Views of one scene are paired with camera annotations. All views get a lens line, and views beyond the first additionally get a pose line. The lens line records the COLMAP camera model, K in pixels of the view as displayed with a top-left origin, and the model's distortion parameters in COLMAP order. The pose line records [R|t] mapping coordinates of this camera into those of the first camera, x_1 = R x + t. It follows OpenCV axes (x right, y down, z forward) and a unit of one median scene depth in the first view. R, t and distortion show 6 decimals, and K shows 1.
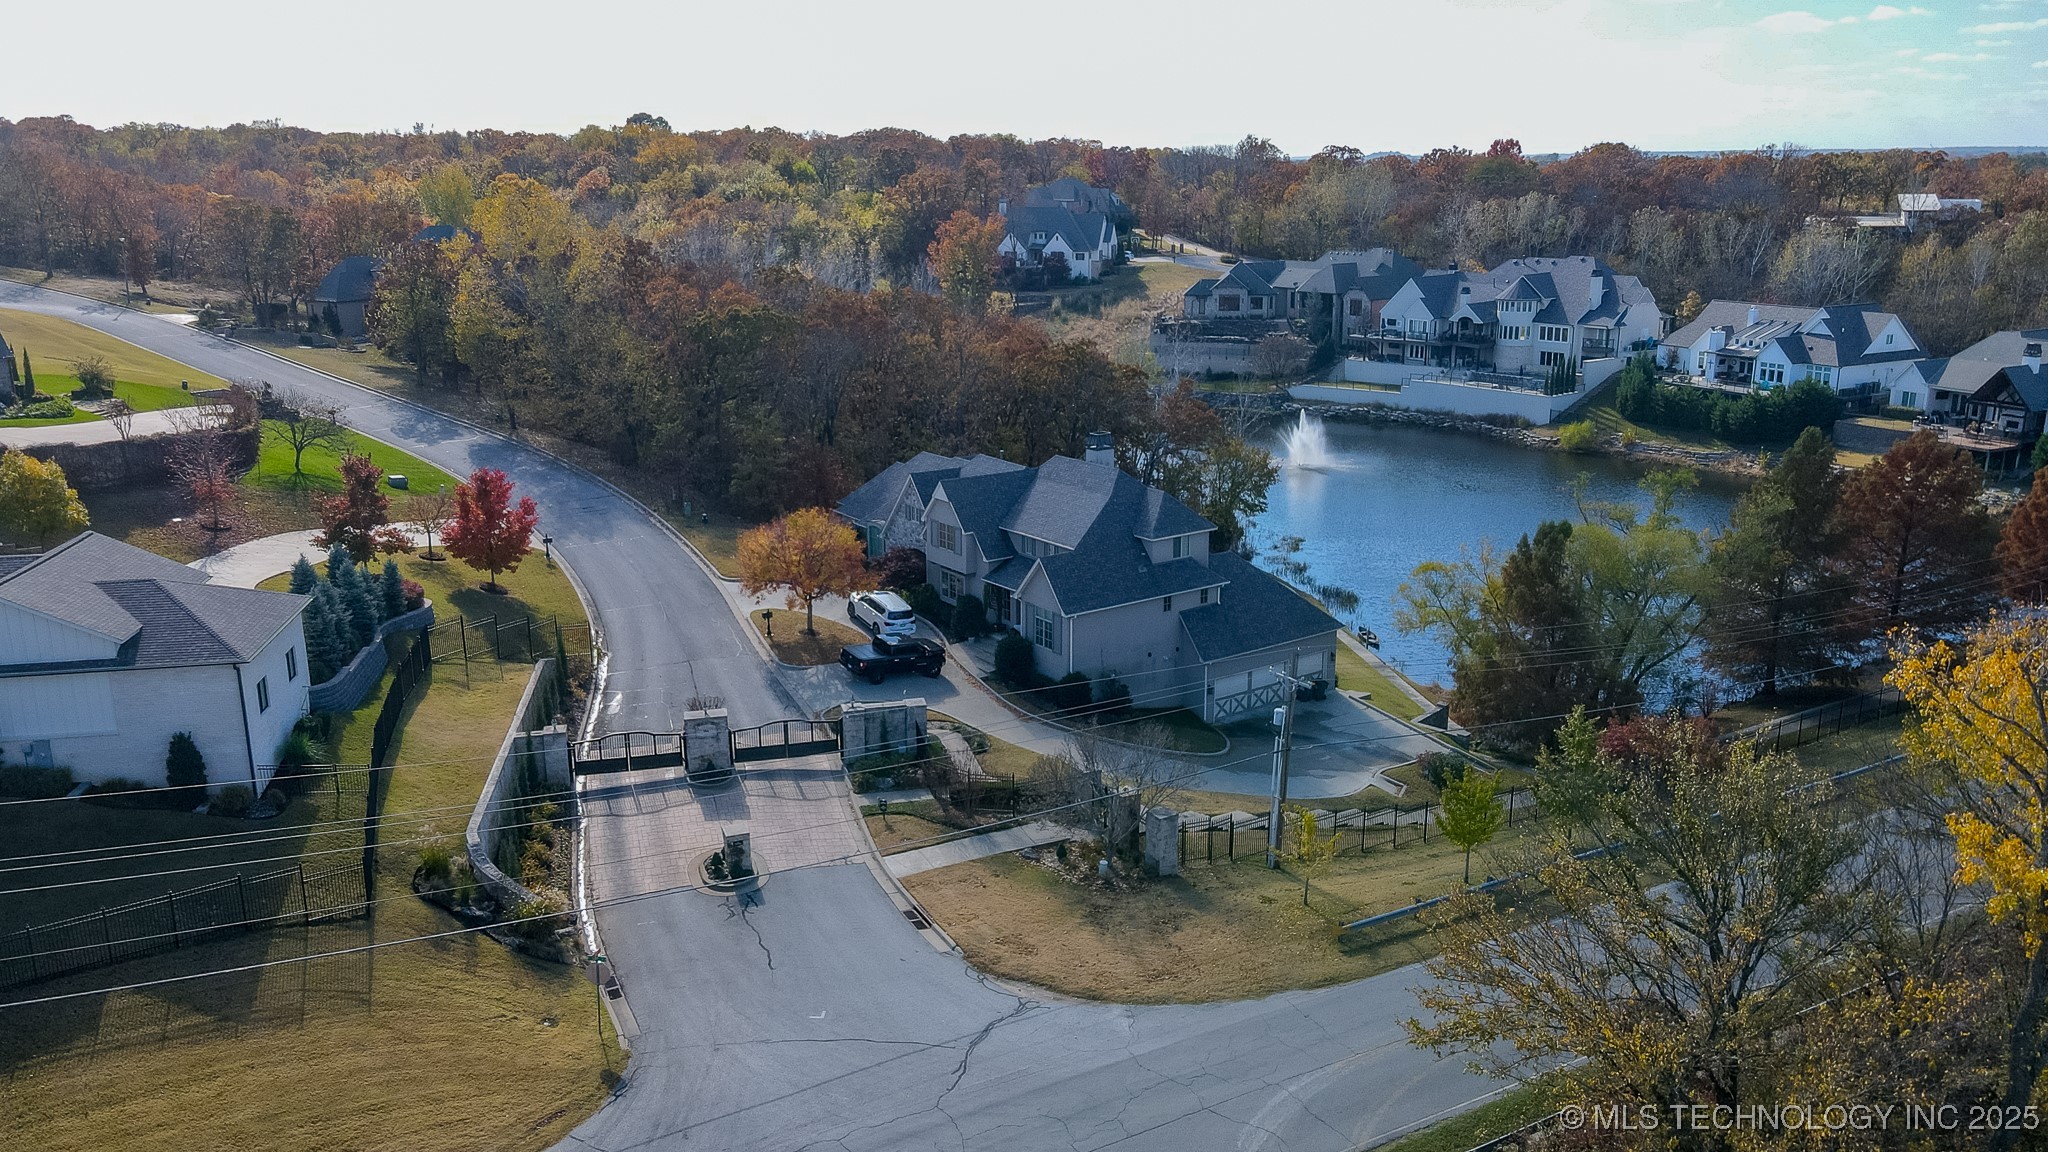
lens RADIAL K [[1434.3, 0, 930.5], [0, 1434.3, 575.0], [0, 0, 1]] dist [-0.000100, -0.000254]
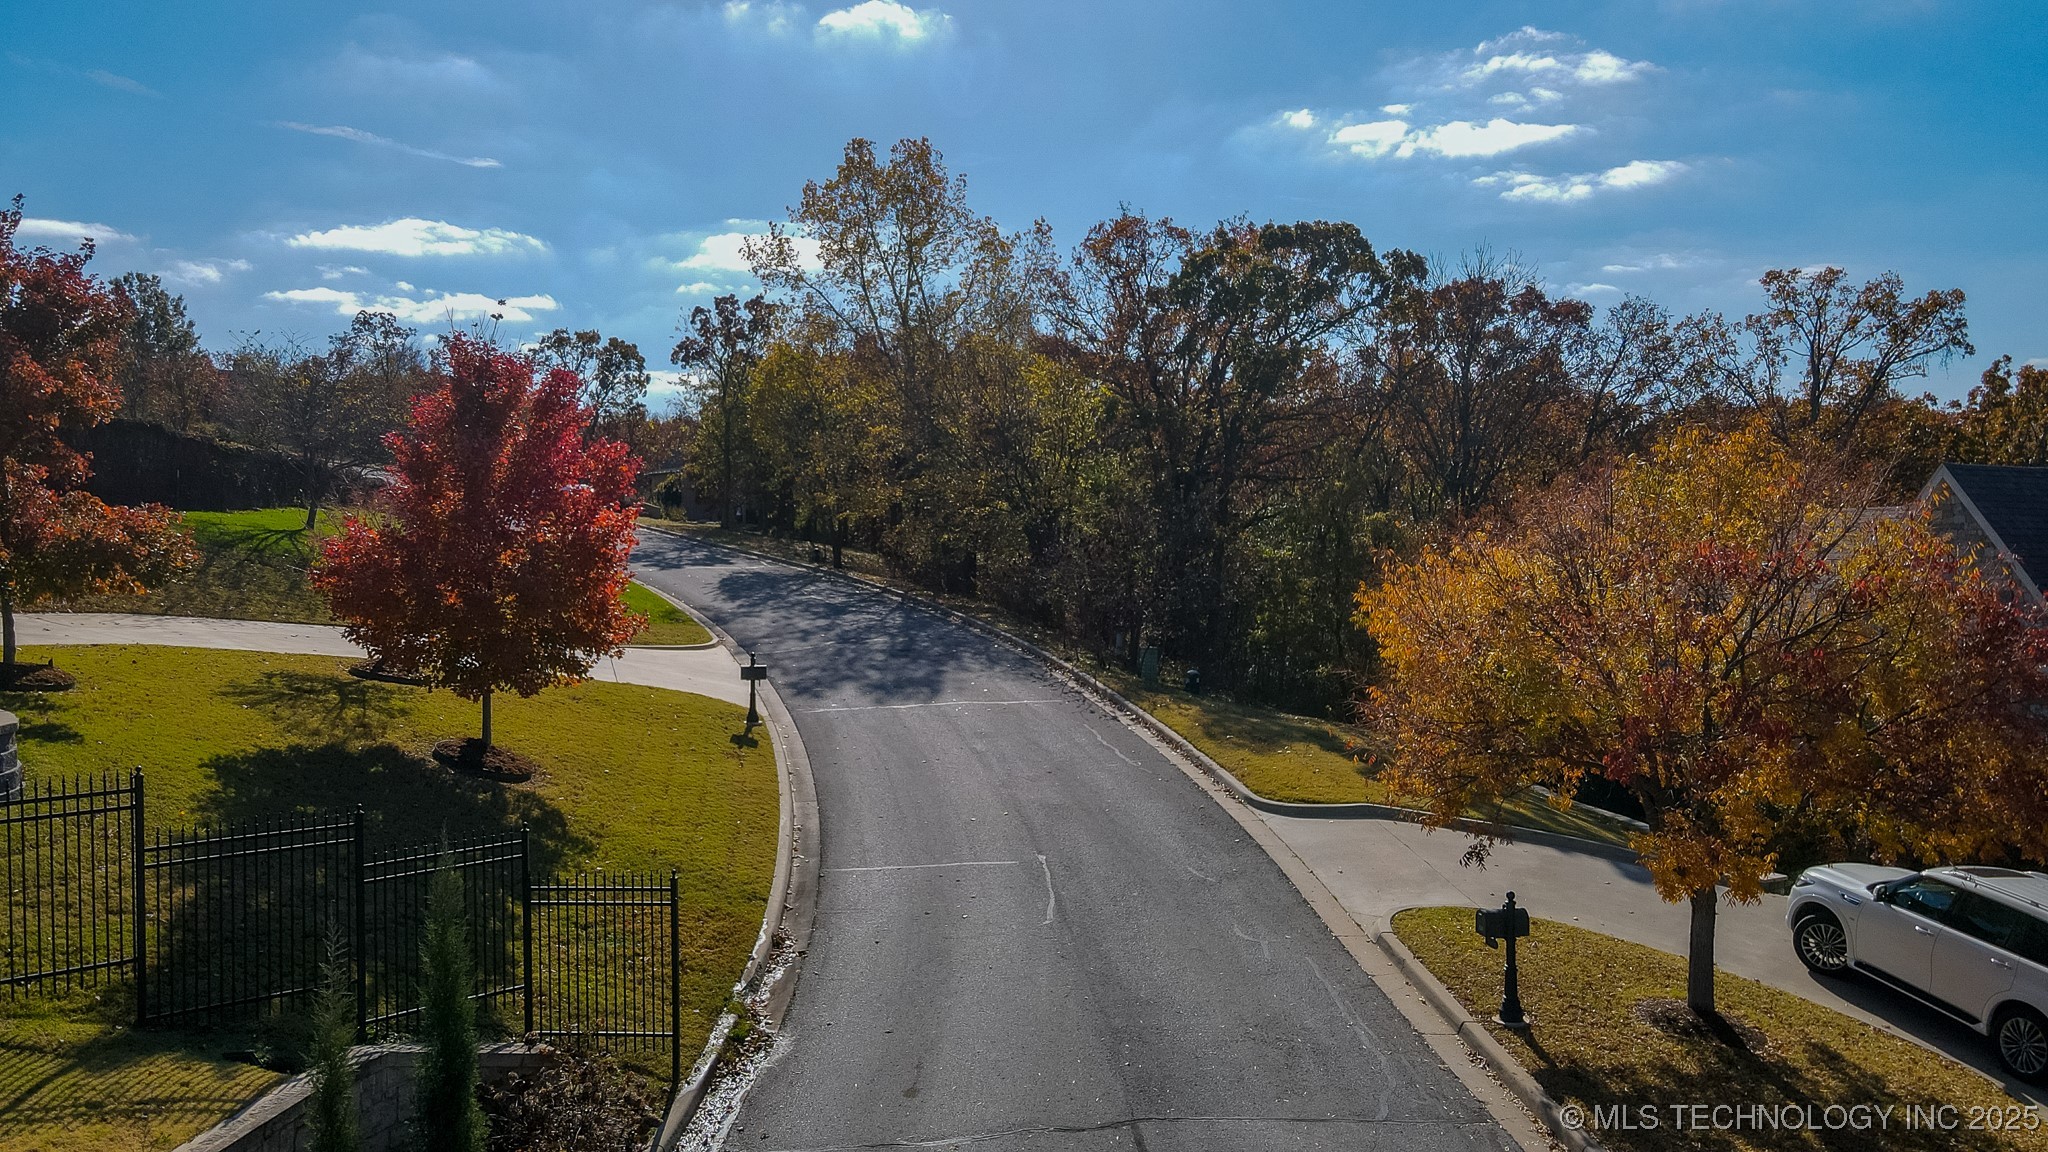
lens RADIAL K [[1393.5, 0, 966.6], [0, 1393.5, 575.6], [0, 0, 1]] dist [-0.026399, 0.028172]
pose [[0.957206, 0.007278, -0.289315, -0.160607], [-0.080510, 0.966918, -0.242047, 0.042202], [0.277982, 0.254982, 0.926126, 0.939208]]
